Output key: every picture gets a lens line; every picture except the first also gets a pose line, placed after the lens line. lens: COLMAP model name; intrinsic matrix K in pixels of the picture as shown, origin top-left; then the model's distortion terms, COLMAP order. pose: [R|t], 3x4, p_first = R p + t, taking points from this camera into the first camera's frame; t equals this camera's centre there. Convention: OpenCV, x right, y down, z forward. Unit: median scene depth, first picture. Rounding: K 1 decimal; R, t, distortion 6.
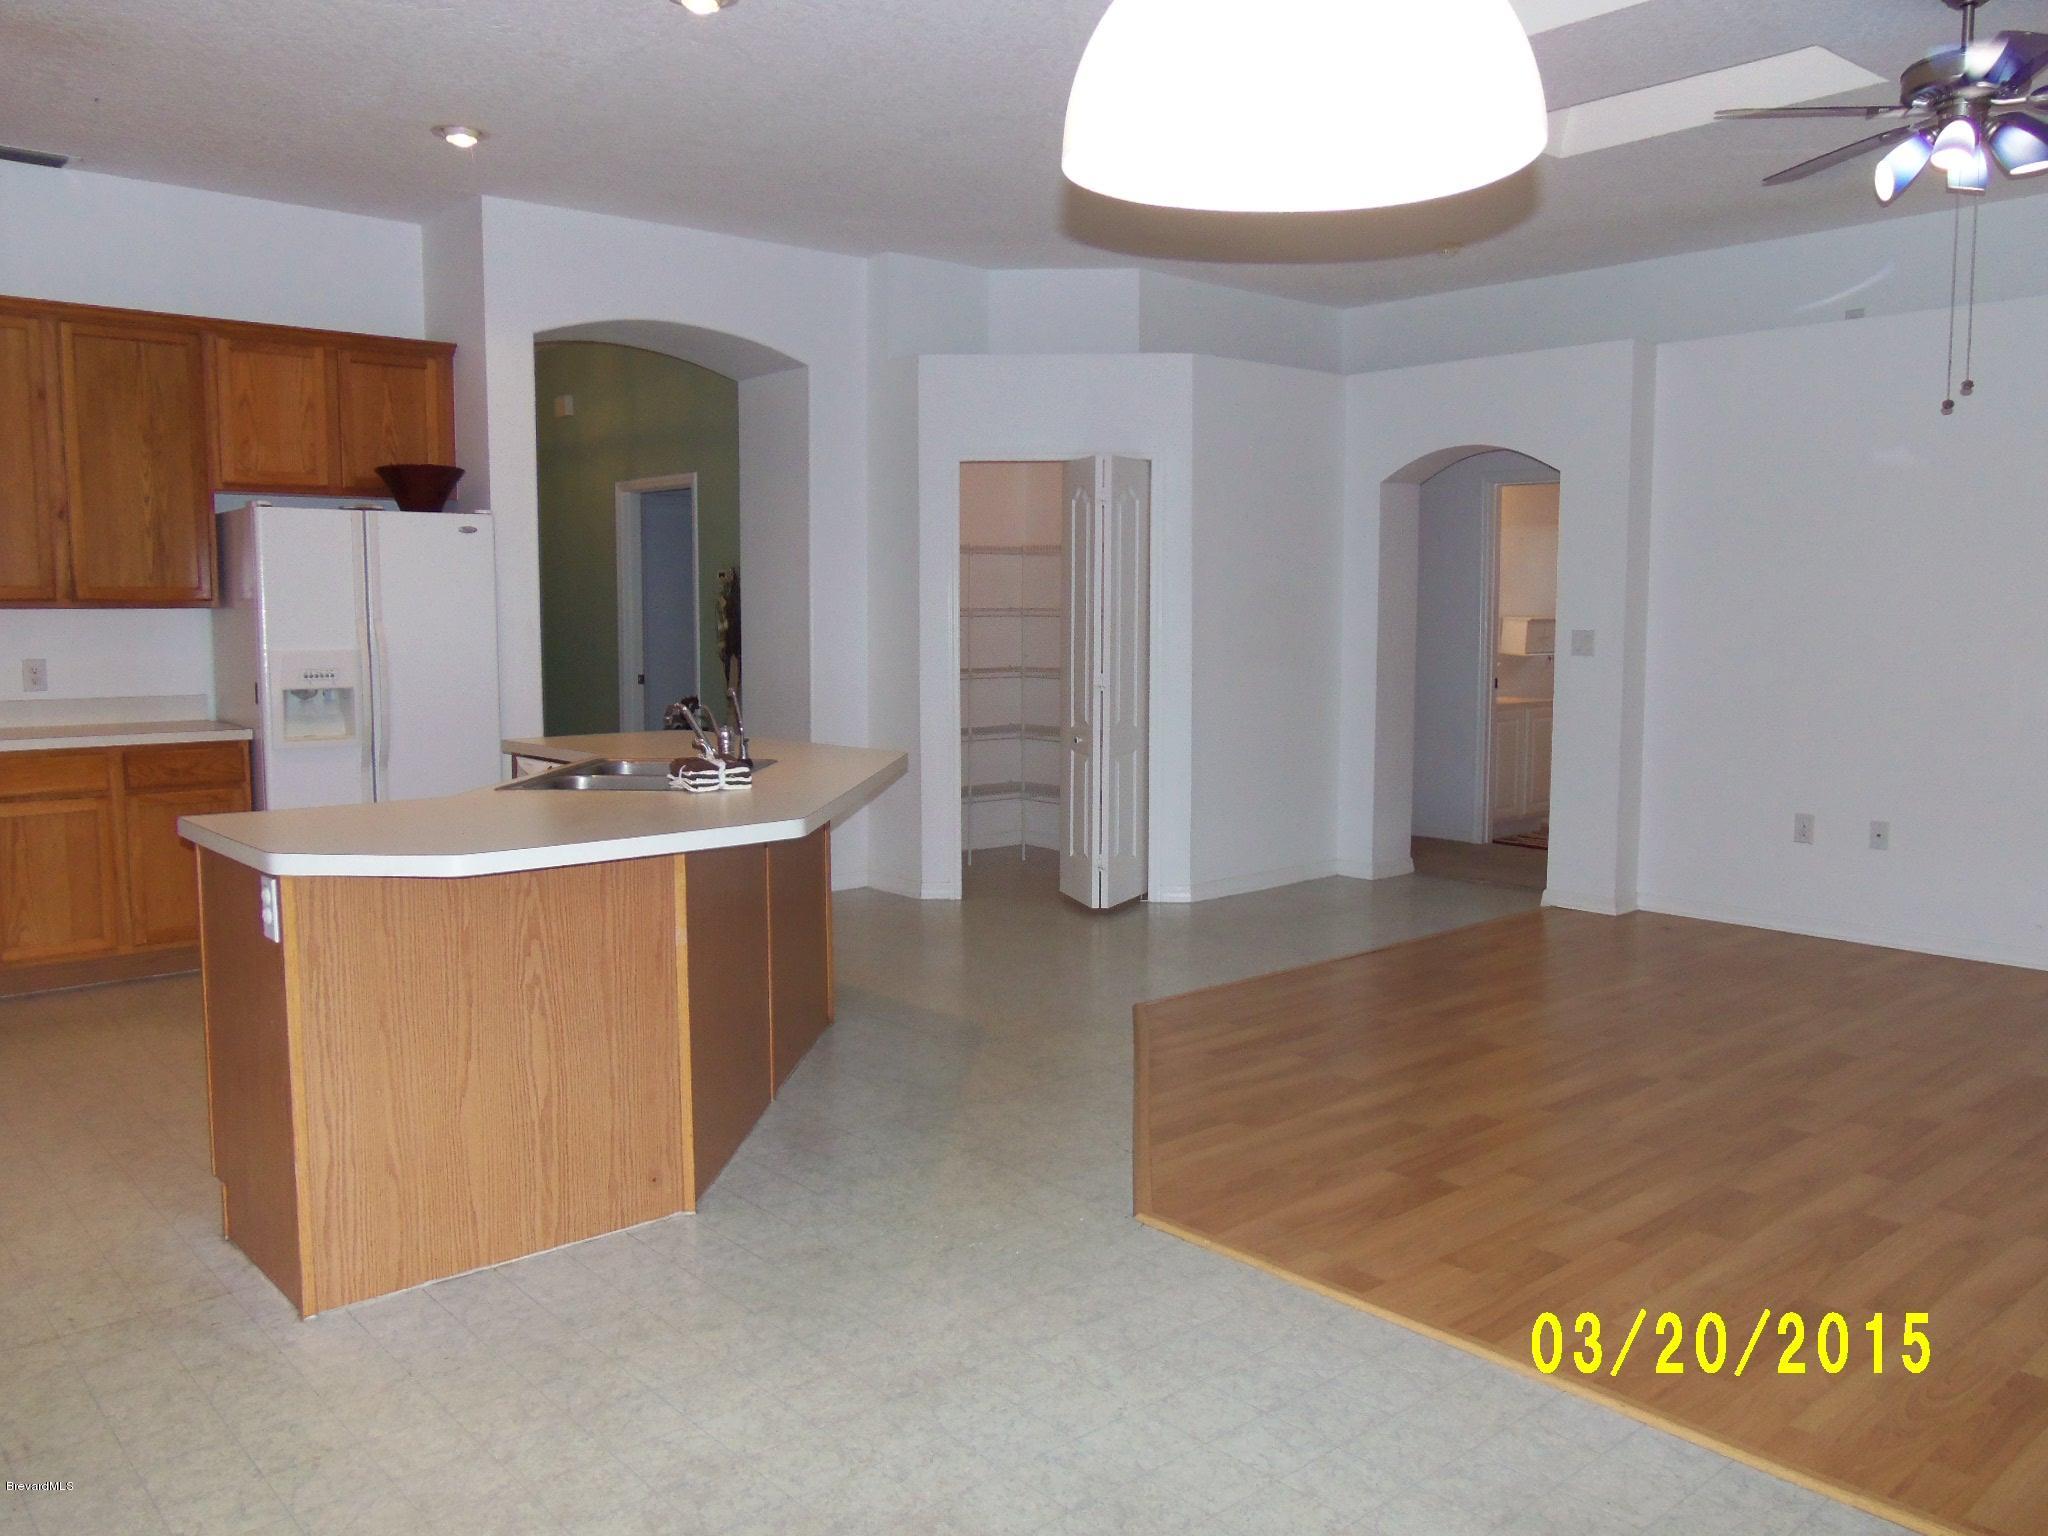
lens RADIAL K [[1600.8, 0, 1031.1], [0, 1600.8, 763.7], [0, 0, 1]] dist [-0.029985, 0.010032]
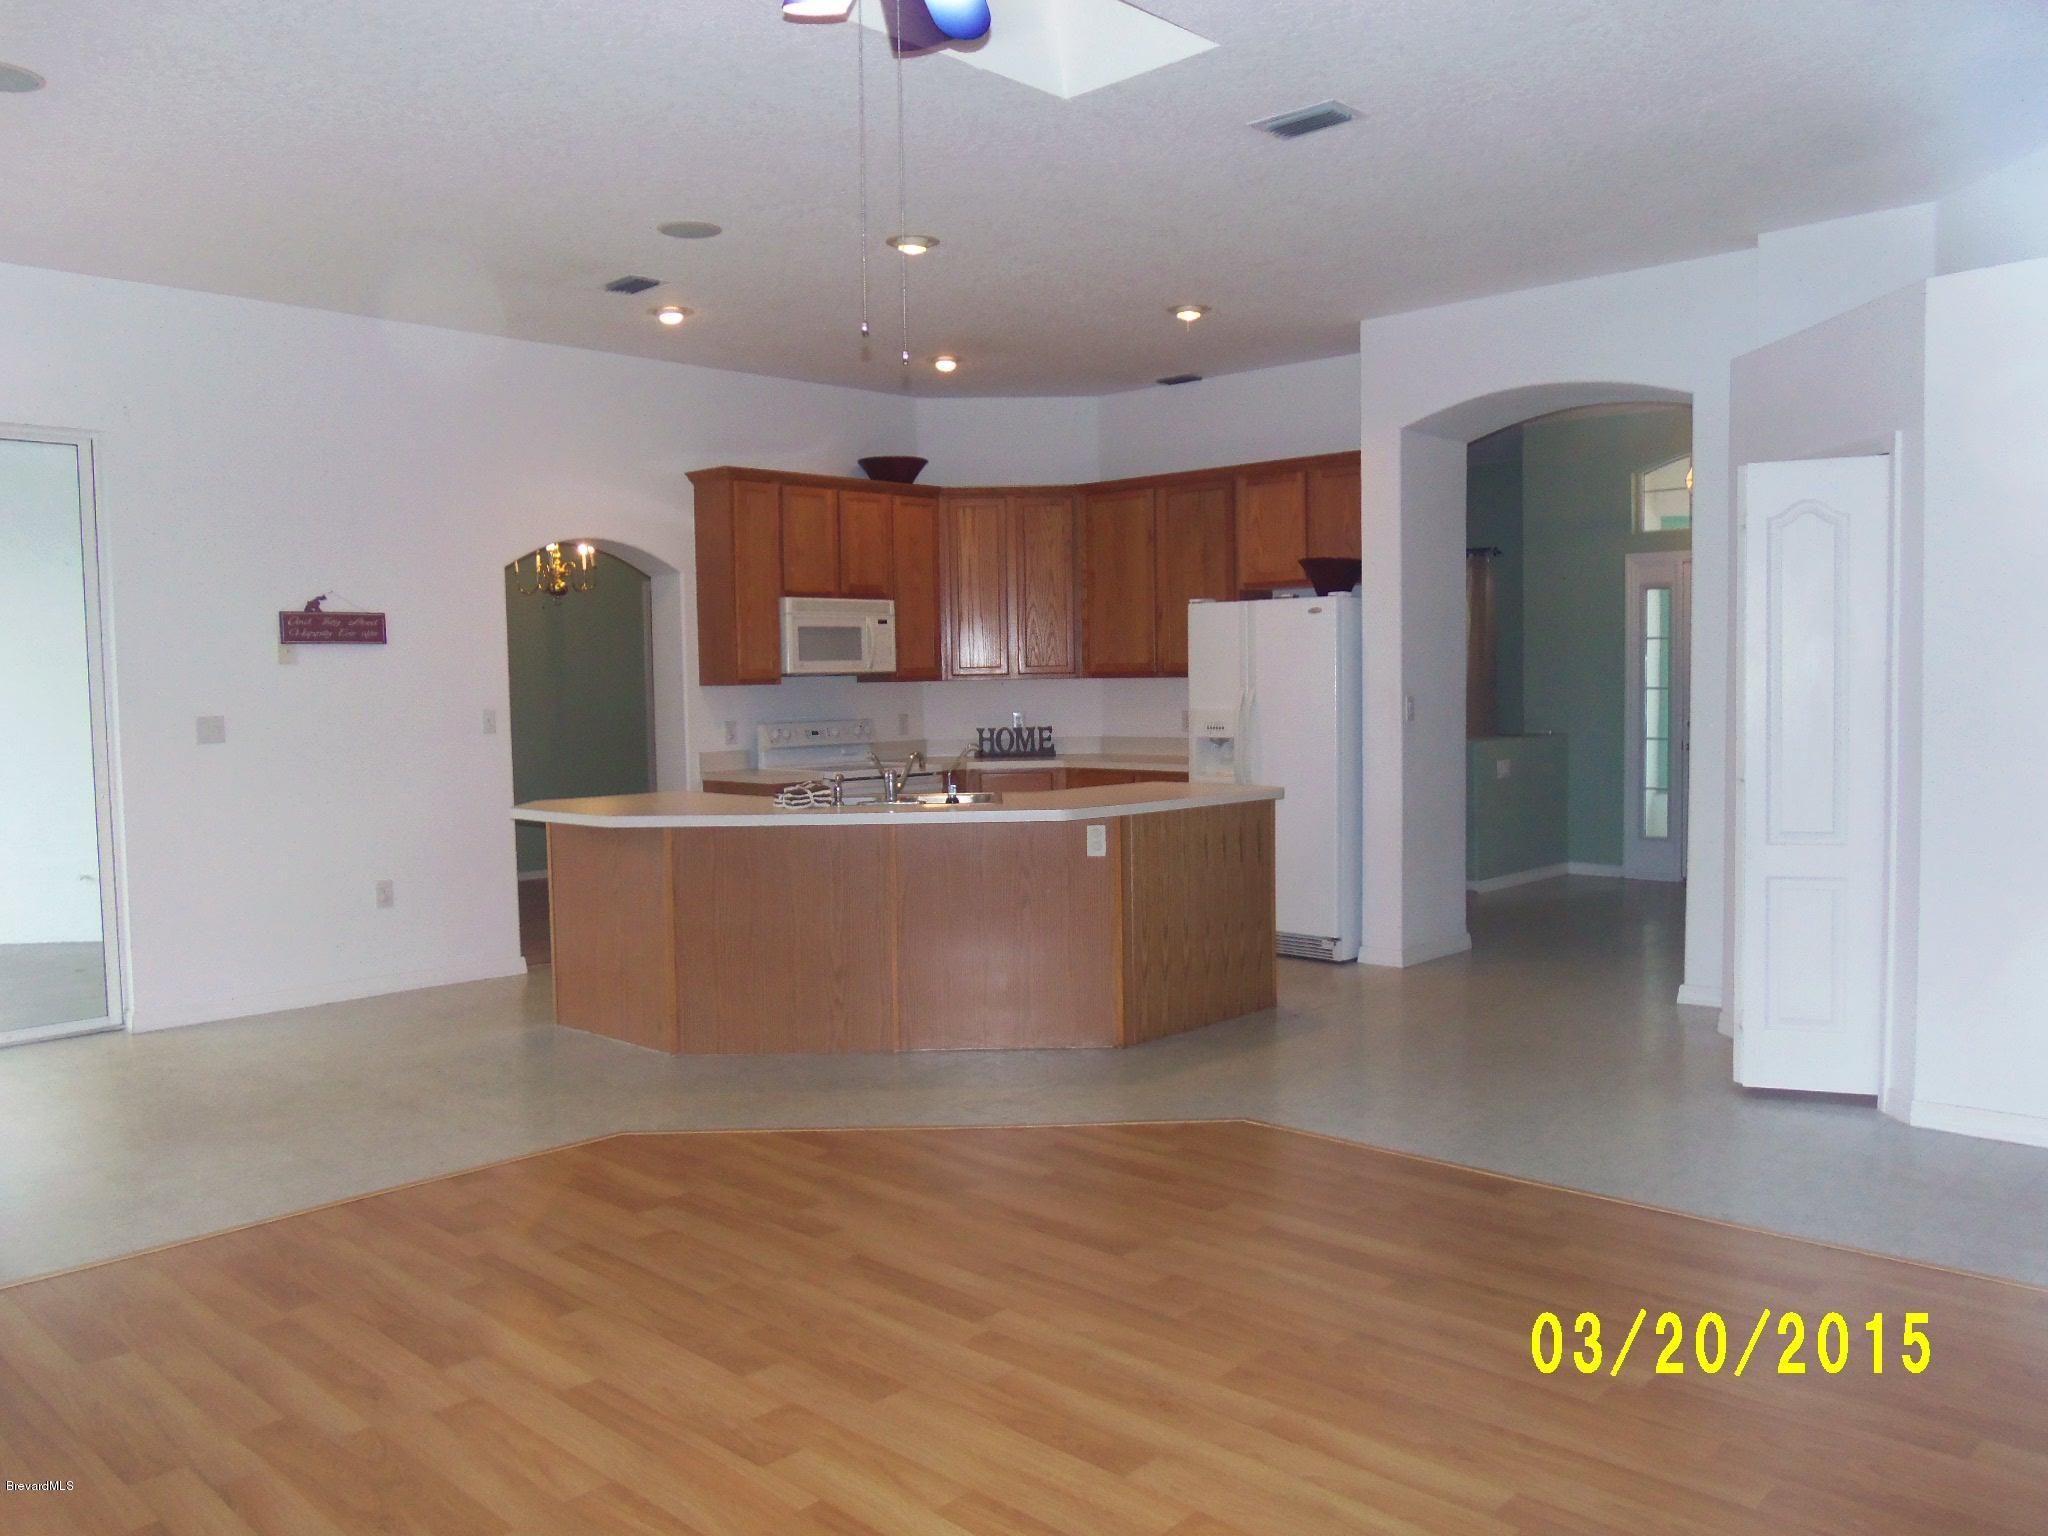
lens RADIAL K [[1600.8, 0, 1019.2], [0, 1600.8, 776.3], [0, 0, 1]] dist [-0.029985, 0.010032]
pose [[0.070883, 0.058693, -0.995756, 1.263167], [-0.077276, 0.995590, 0.053183, -0.106644], [0.994487, 0.073178, 0.075106, 1.066395]]
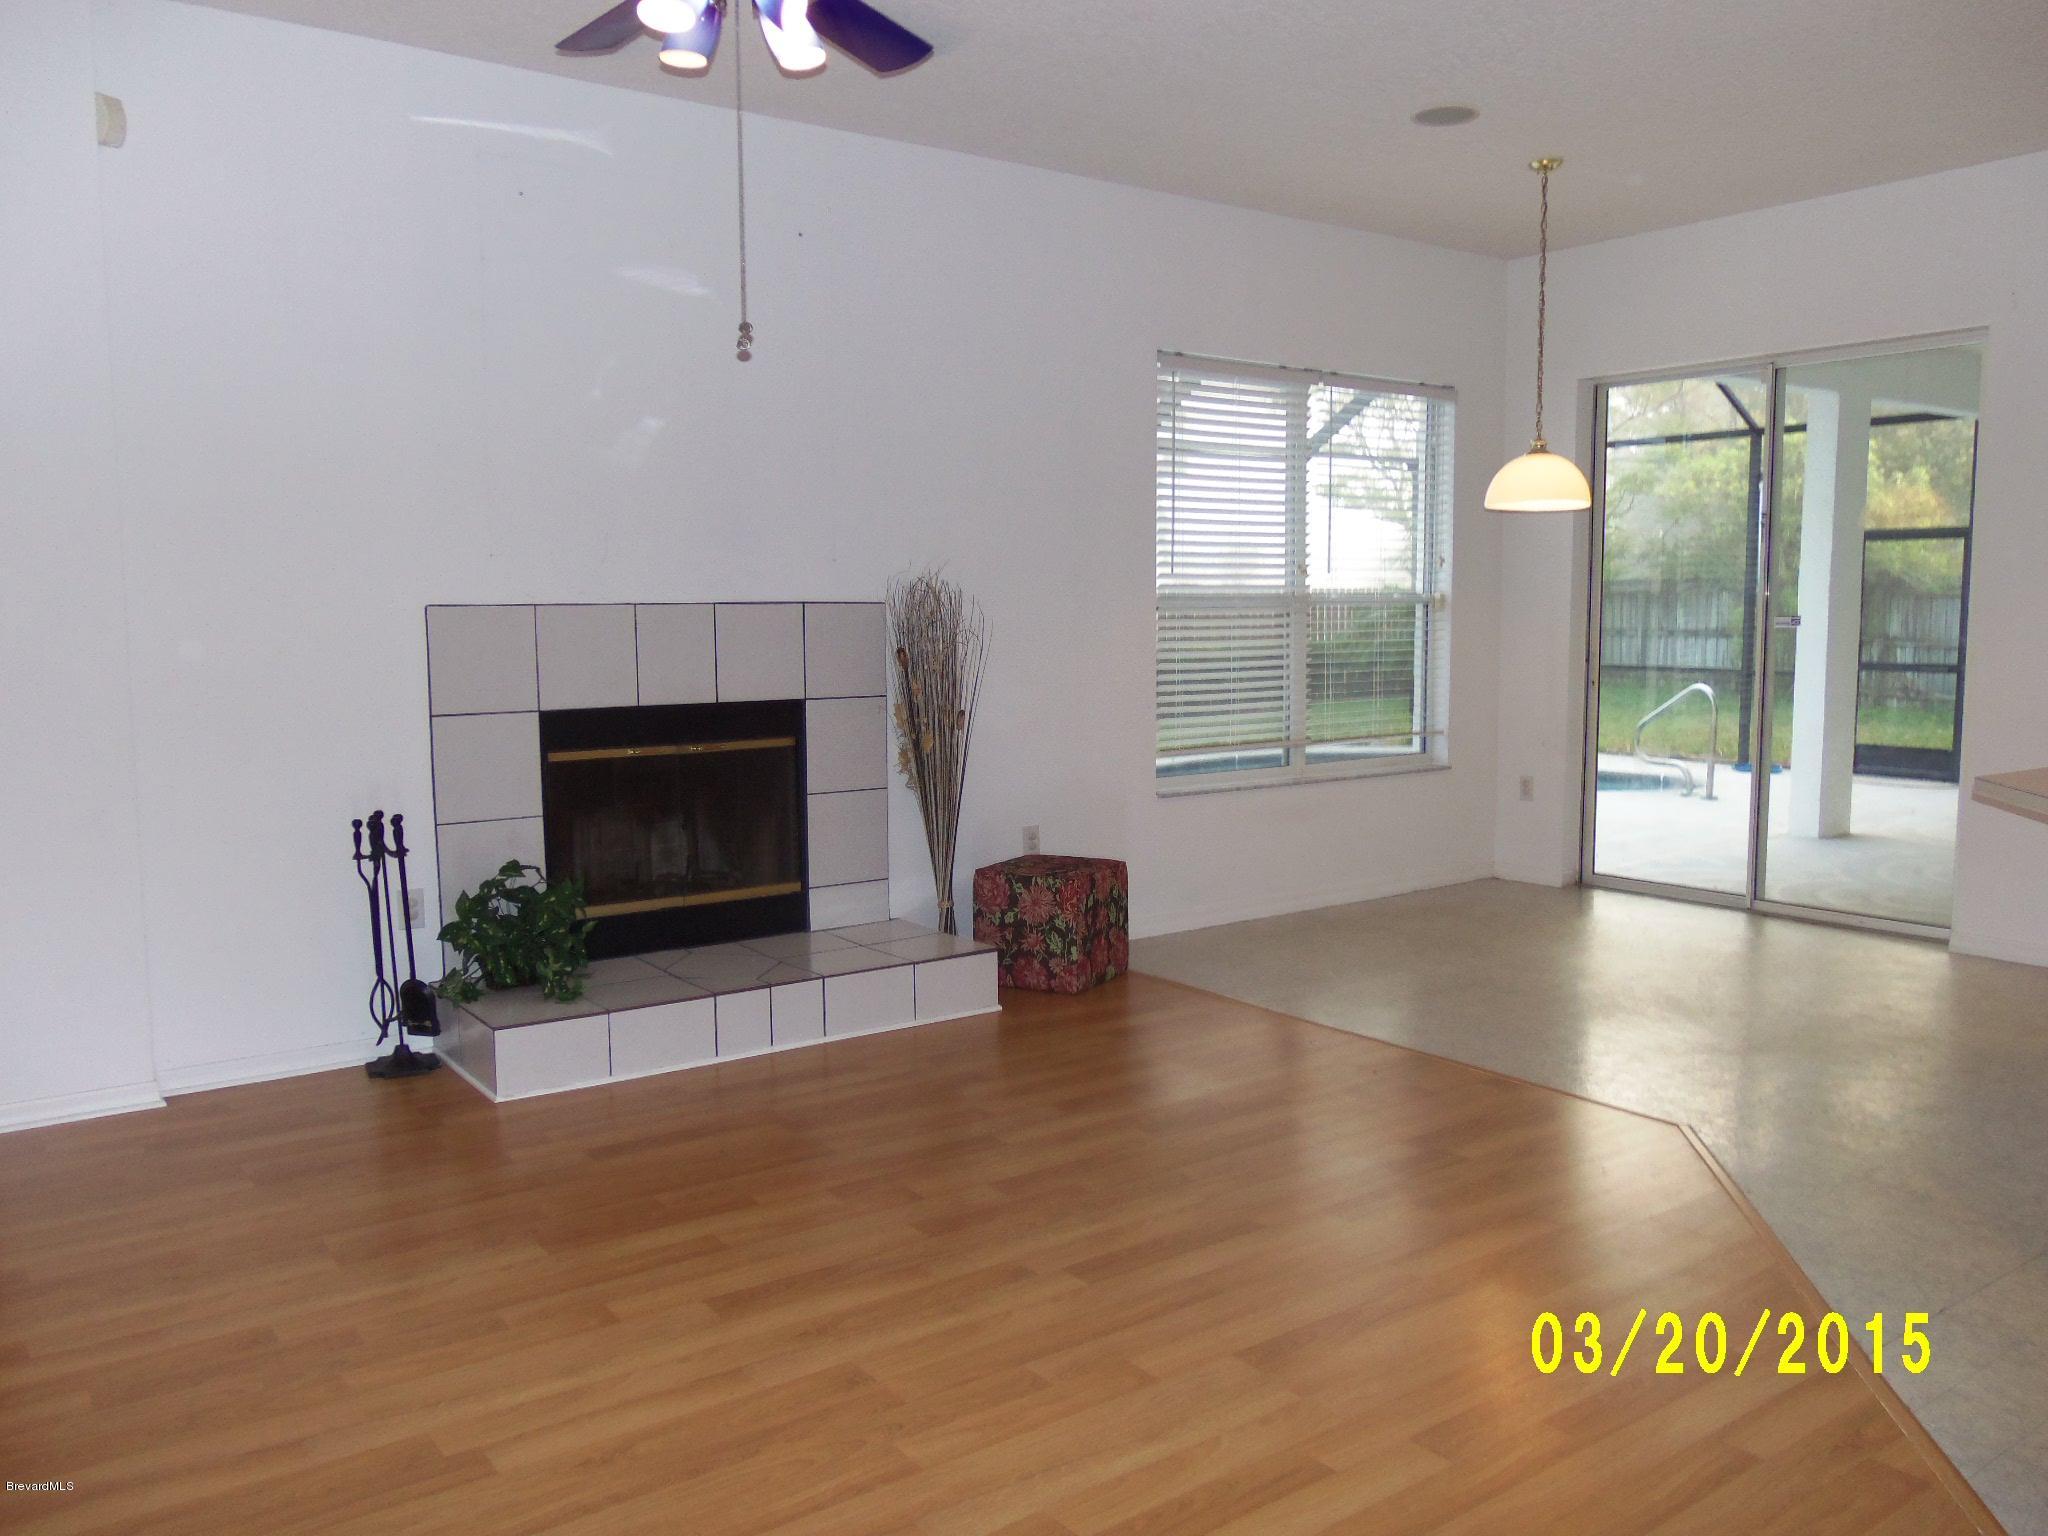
lens RADIAL K [[1600.8, 0, 1026.8], [0, 1600.8, 767.8], [0, 0, 1]] dist [-0.029985, 0.010032]
pose [[-0.994796, -0.005821, 0.101719, 0.380875], [0.015290, 0.978531, 0.205529, -0.196498], [-0.100731, 0.206015, -0.973350, 1.874496]]
